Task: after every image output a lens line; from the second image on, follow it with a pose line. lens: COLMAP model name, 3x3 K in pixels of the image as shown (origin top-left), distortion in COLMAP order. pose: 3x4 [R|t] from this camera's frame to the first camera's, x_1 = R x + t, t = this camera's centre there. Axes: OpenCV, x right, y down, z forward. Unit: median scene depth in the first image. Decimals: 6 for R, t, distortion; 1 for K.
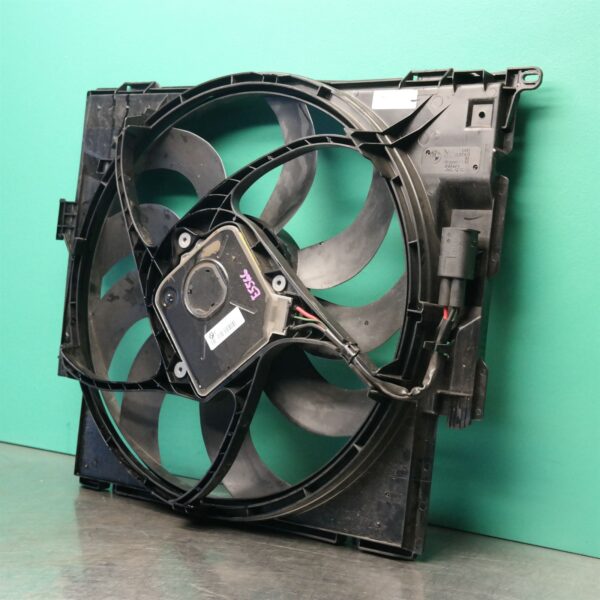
lens RADIAL K [[1278.0, 0, 300.0], [0, 1278.0, 300.0], [0, 0, 1]] dist [-0.031303, -0.003986]
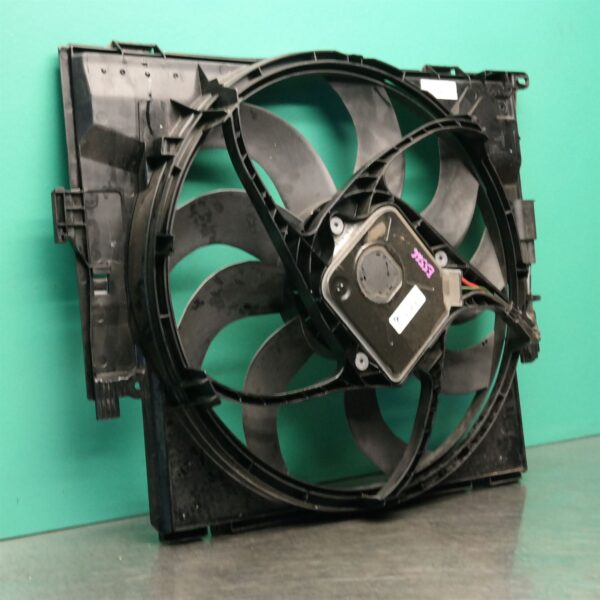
lens RADIAL K [[1278.0, 0, 300.0], [0, 1278.0, 300.0], [0, 0, 1]] dist [-0.031303, -0.003986]
pose [[0.306935, -0.098774, 0.946591, -1.038473], [0.097592, 0.992623, 0.071933, -0.065585], [-0.946714, 0.070301, 0.314310, 0.770902]]
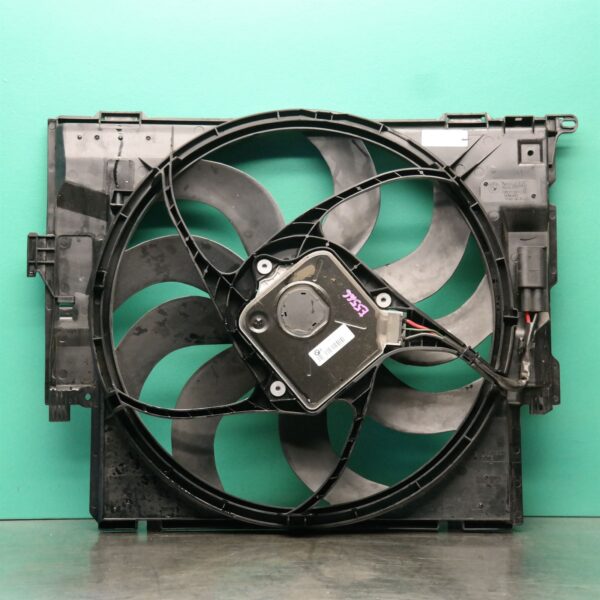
lens RADIAL K [[2056.5, 0, 300.0], [0, 2056.5, 300.0], [0, 0, 1]] dist [0.173394, -0.330291]
pose [[0.790045, -0.028484, 0.612386, -1.158192], [0.068696, 0.996742, -0.042264, 0.056764], [-0.609187, 0.075459, 0.789428, -0.368543]]
